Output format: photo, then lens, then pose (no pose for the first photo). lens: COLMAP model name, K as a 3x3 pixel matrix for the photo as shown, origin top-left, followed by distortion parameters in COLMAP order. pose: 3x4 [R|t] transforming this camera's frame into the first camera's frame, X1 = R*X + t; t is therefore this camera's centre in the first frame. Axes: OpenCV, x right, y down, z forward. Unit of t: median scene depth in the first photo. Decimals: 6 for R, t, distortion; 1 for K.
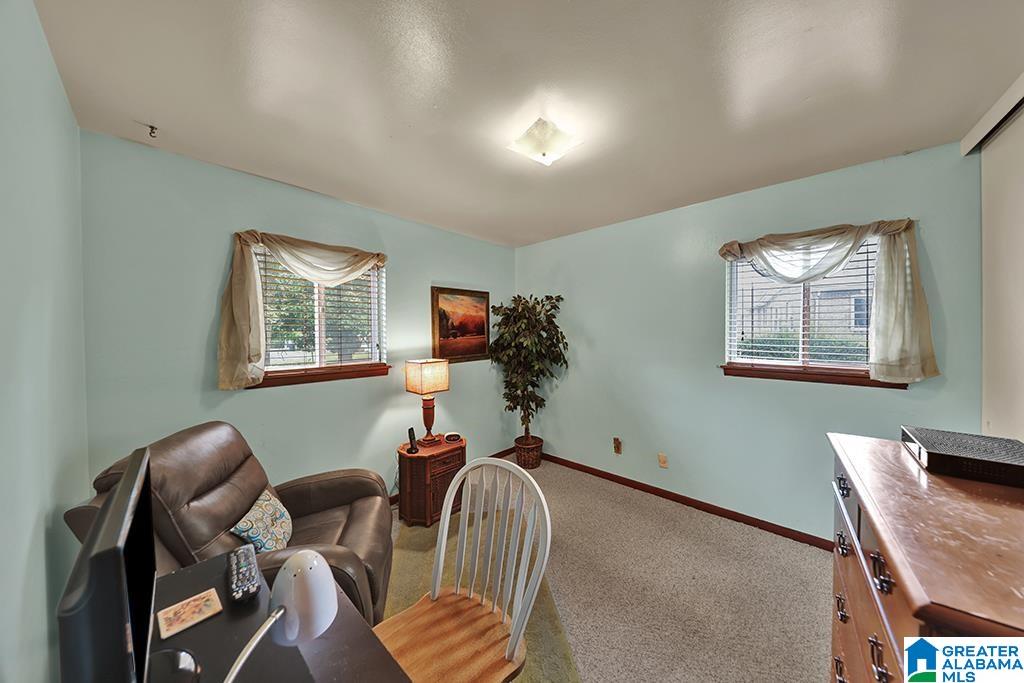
lens RADIAL K [[301.2, 0, 510.5], [0, 301.2, 338.8], [0, 0, 1]] dist [-0.014704, 0.000023]
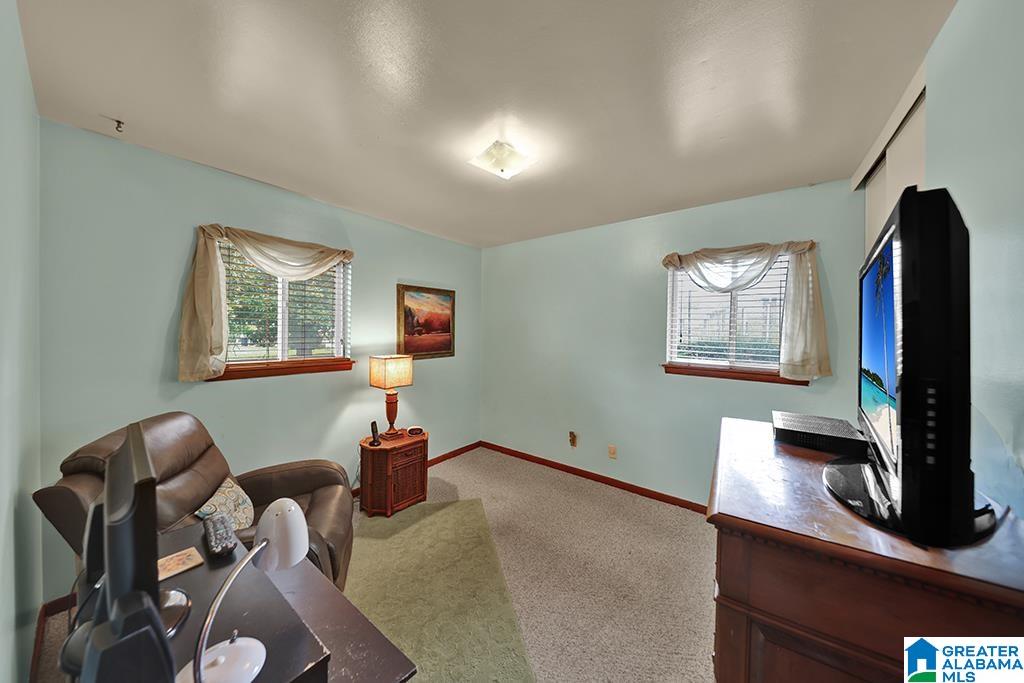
lens RADIAL K [[326.5, 0, 513.7], [0, 326.5, 336.6], [0, 0, 1]] dist [-0.014082, -0.000403]
pose [[0.996805, 0.019370, 0.077492, 0.064974], [-0.019065, 0.999807, -0.004675, 0.002806], [-0.077567, 0.003183, 0.996982, -0.177477]]
